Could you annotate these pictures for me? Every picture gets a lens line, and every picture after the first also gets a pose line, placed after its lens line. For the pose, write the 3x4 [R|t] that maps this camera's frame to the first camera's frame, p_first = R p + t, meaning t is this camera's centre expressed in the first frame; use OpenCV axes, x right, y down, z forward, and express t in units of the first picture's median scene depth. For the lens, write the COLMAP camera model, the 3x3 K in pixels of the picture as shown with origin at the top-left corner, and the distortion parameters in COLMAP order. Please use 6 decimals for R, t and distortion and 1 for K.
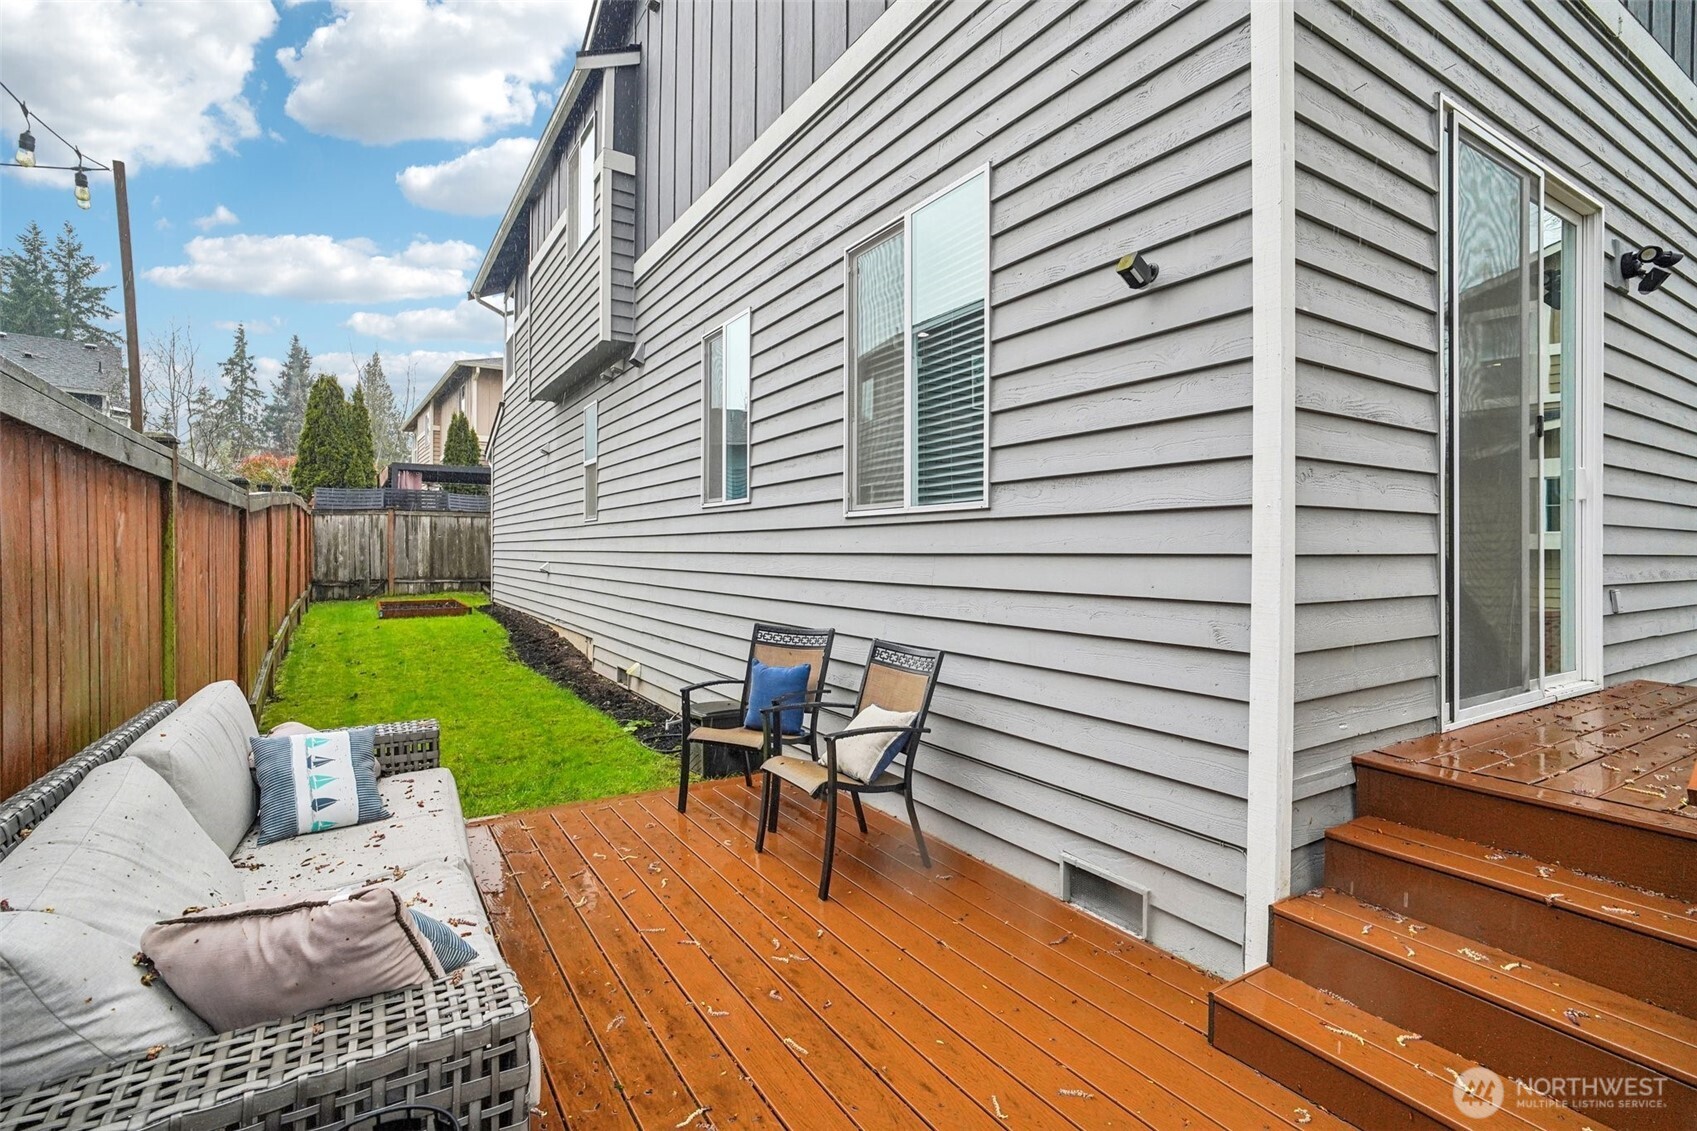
lens RADIAL K [[798.6, 0, 852.8], [0, 798.6, 556.3], [0, 0, 1]] dist [-0.011897, 0.006077]
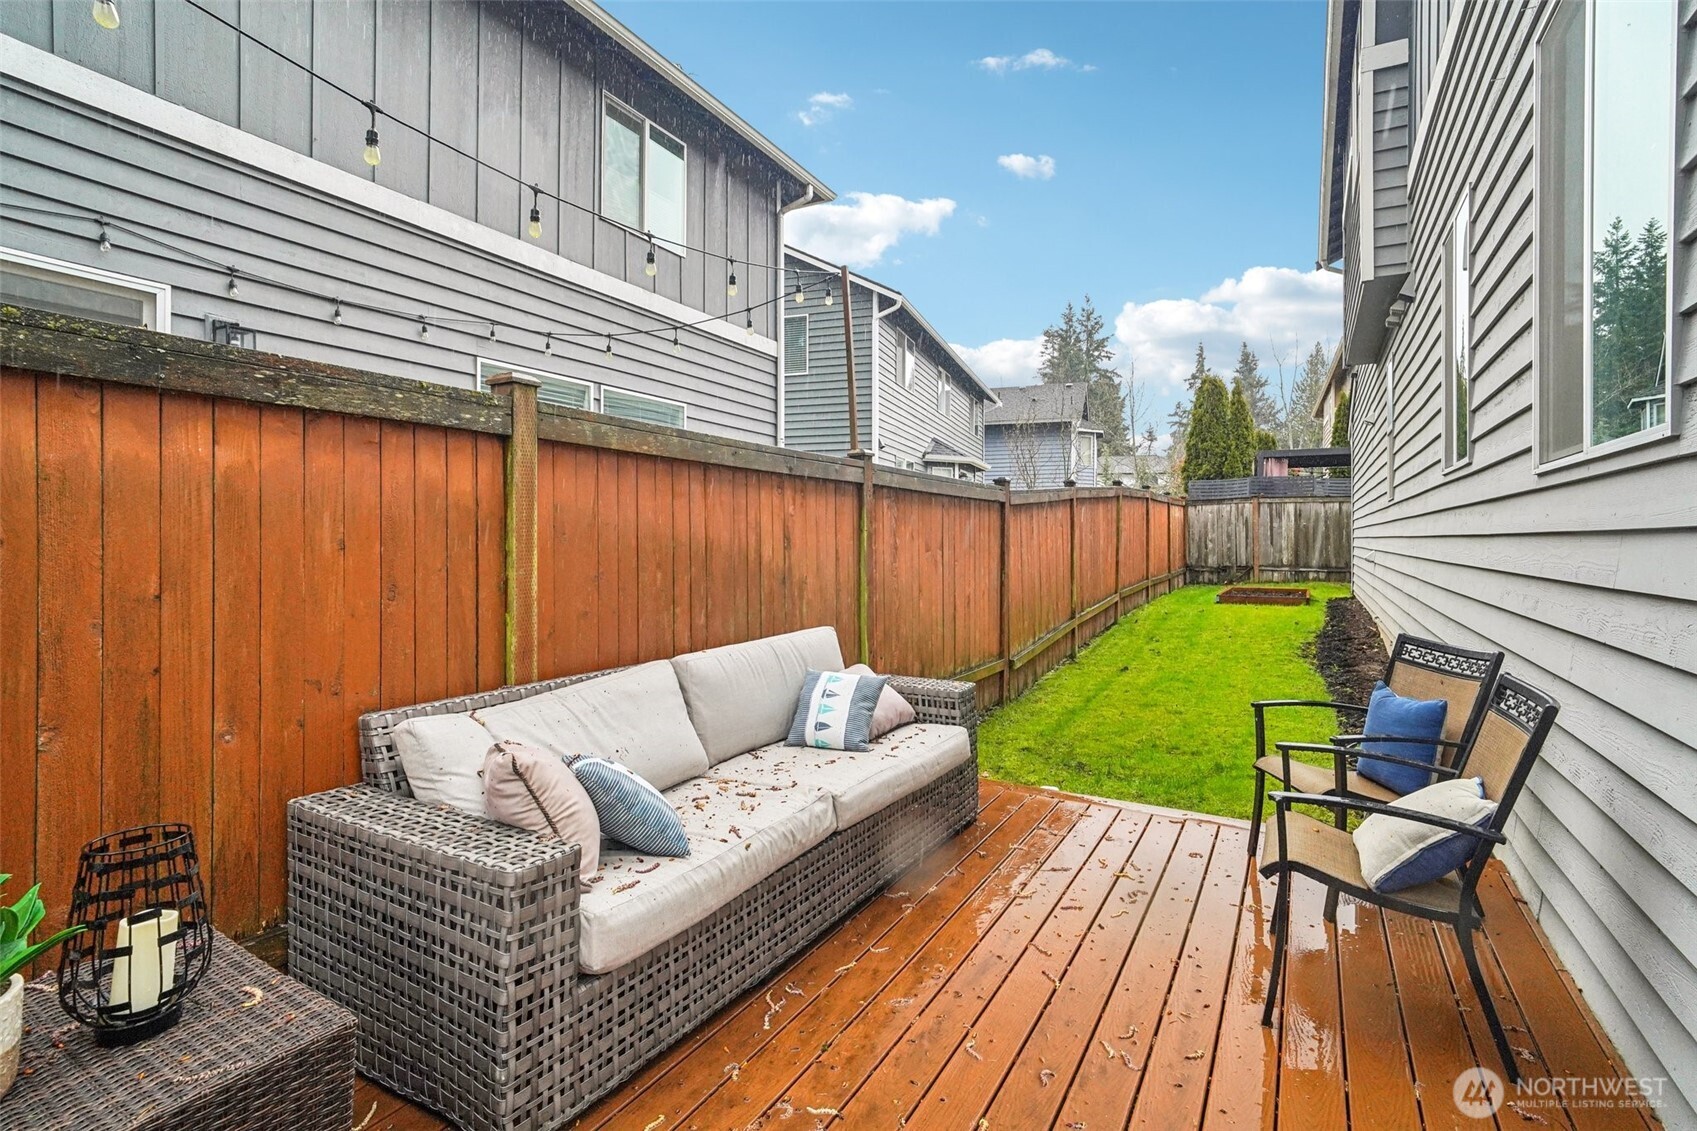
lens RADIAL K [[798.6, 0, 846.4], [0, 798.6, 543.1], [0, 0, 1]] dist [-0.011897, 0.006077]
pose [[0.472547, 0.004928, -0.881292, 0.113395], [-0.007419, 0.999971, 0.001614, 0.002385], [0.881274, 0.005776, 0.472570, 0.097100]]
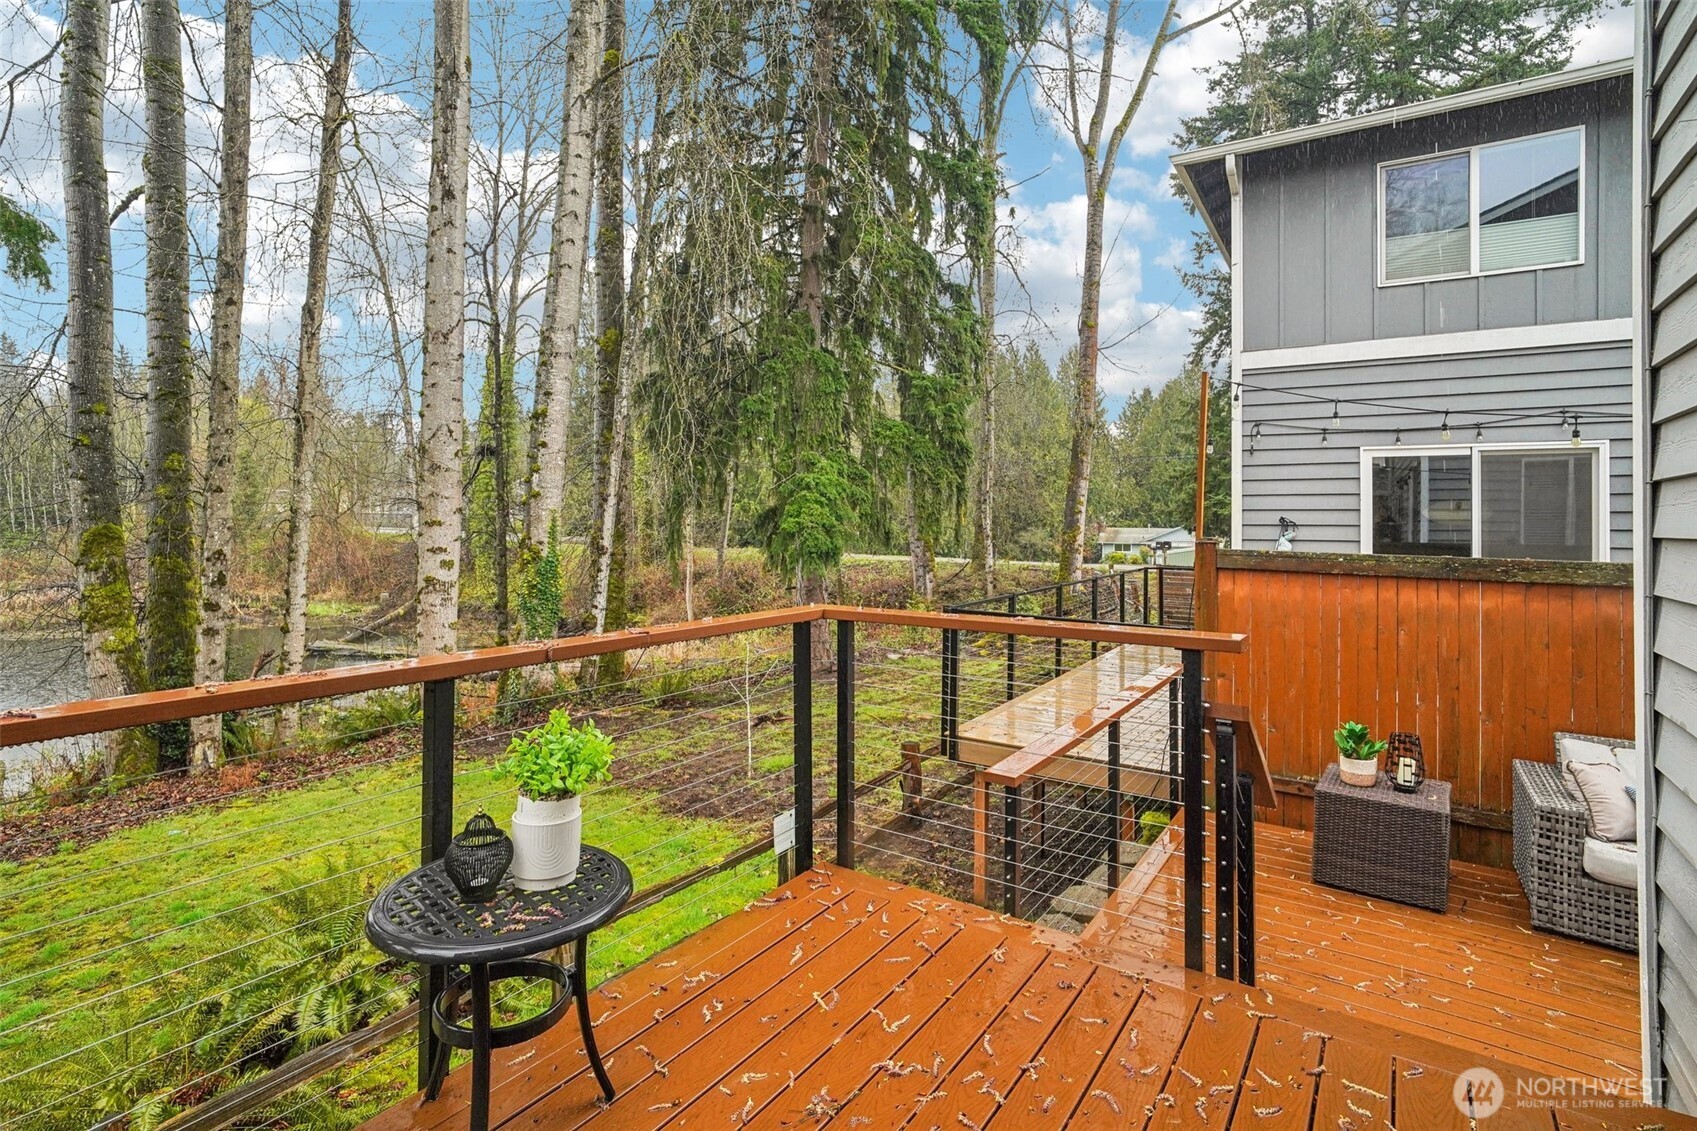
lens RADIAL K [[798.6, 0, 860.9], [0, 798.6, 503.1], [0, 0, 1]] dist [-0.011897, 0.006077]
pose [[-0.913876, -0.023486, -0.405314, 0.369767], [-0.018831, 0.999703, -0.015469, -0.056527], [0.405557, -0.006504, -0.914046, 0.310862]]
